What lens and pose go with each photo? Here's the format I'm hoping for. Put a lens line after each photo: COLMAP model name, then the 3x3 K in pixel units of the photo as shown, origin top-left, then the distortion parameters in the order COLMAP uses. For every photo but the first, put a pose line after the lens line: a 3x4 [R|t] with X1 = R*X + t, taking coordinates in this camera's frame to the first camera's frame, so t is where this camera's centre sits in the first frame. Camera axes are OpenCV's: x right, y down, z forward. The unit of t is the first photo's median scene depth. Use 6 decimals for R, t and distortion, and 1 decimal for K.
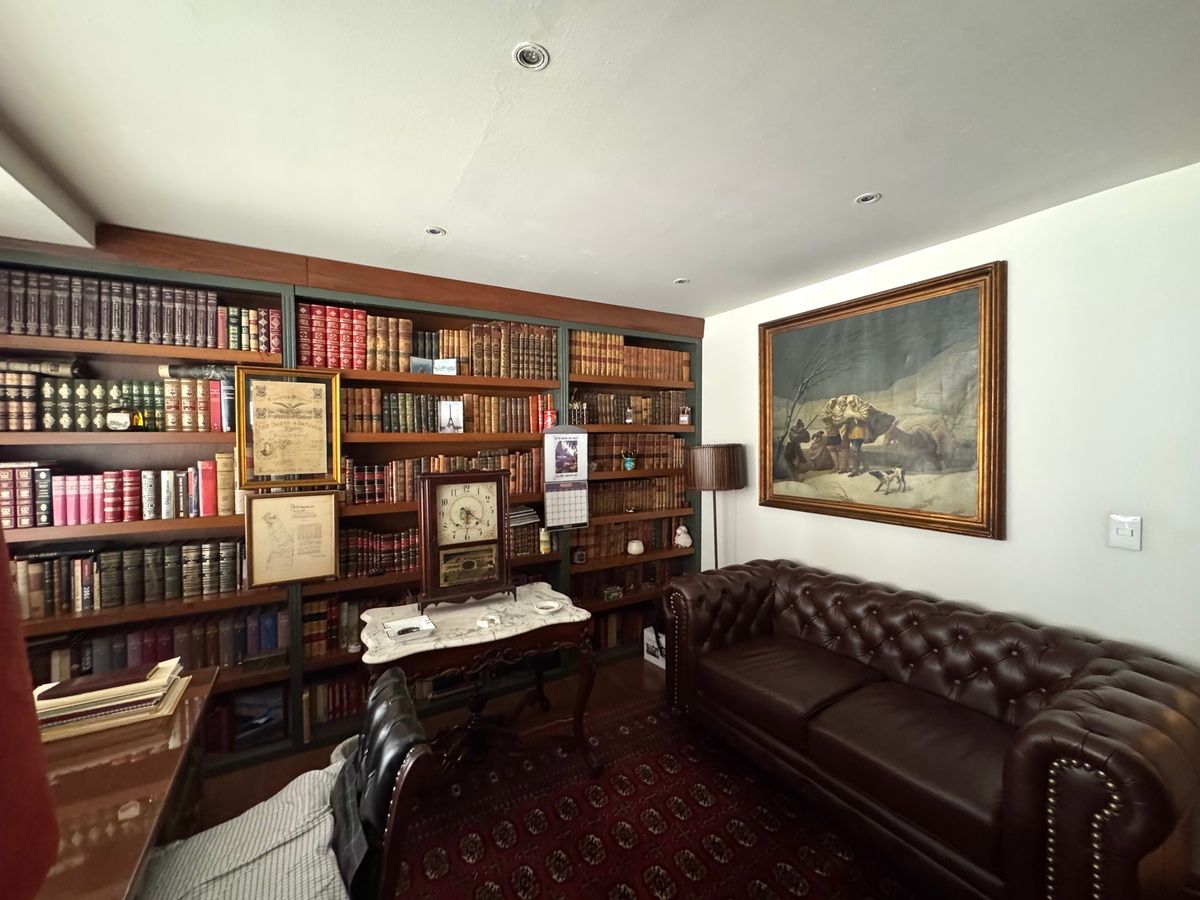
lens RADIAL K [[483.9, 0, 597.3], [0, 483.9, 448.1], [0, 0, 1]] dist [-0.001688, -0.000347]
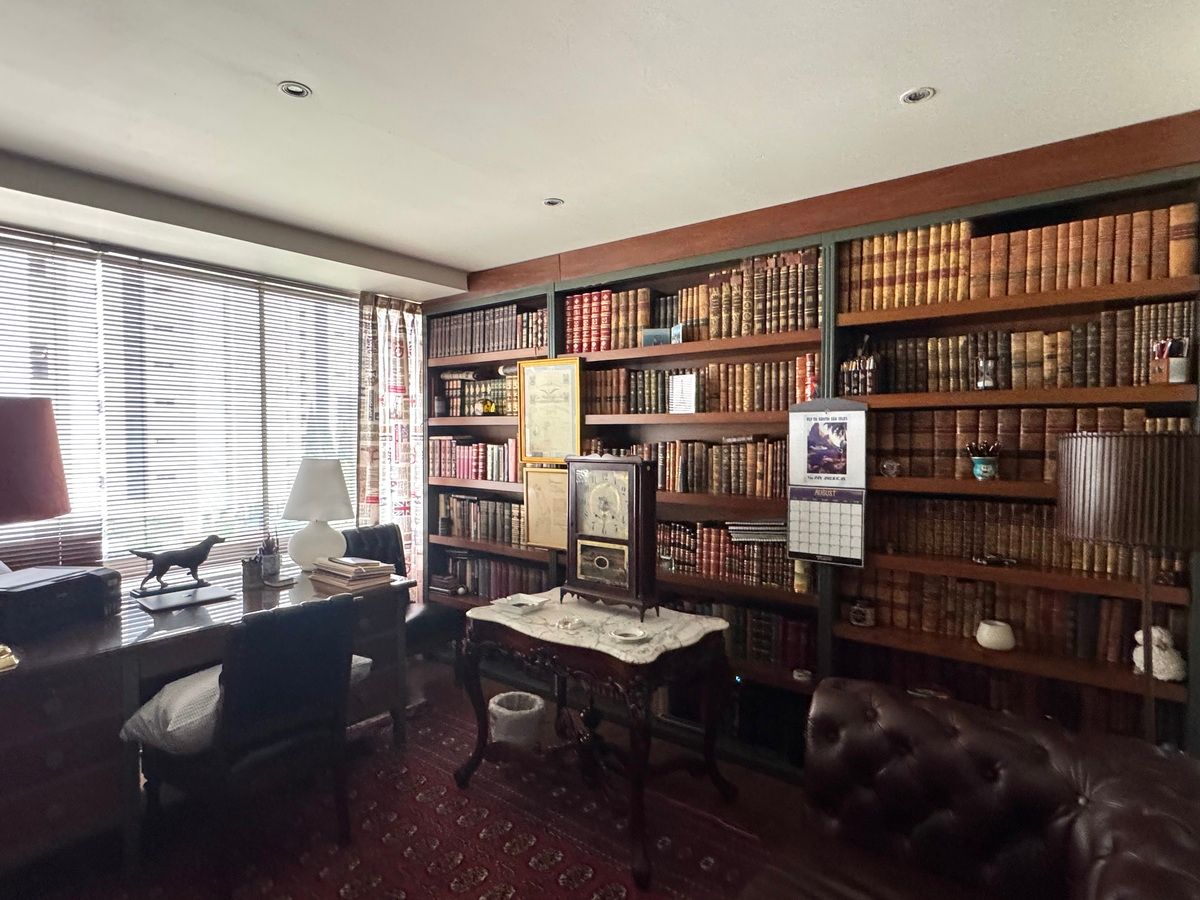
lens RADIAL K [[639.8, 0, 599.5], [0, 639.8, 451.1], [0, 0, 1]] dist [-0.003763, -0.000979]
pose [[0.375050, 0.036095, -0.926301, 0.635767], [-0.019724, 0.999326, 0.030954, 0.001913], [0.926795, 0.006661, 0.375509, 0.439502]]
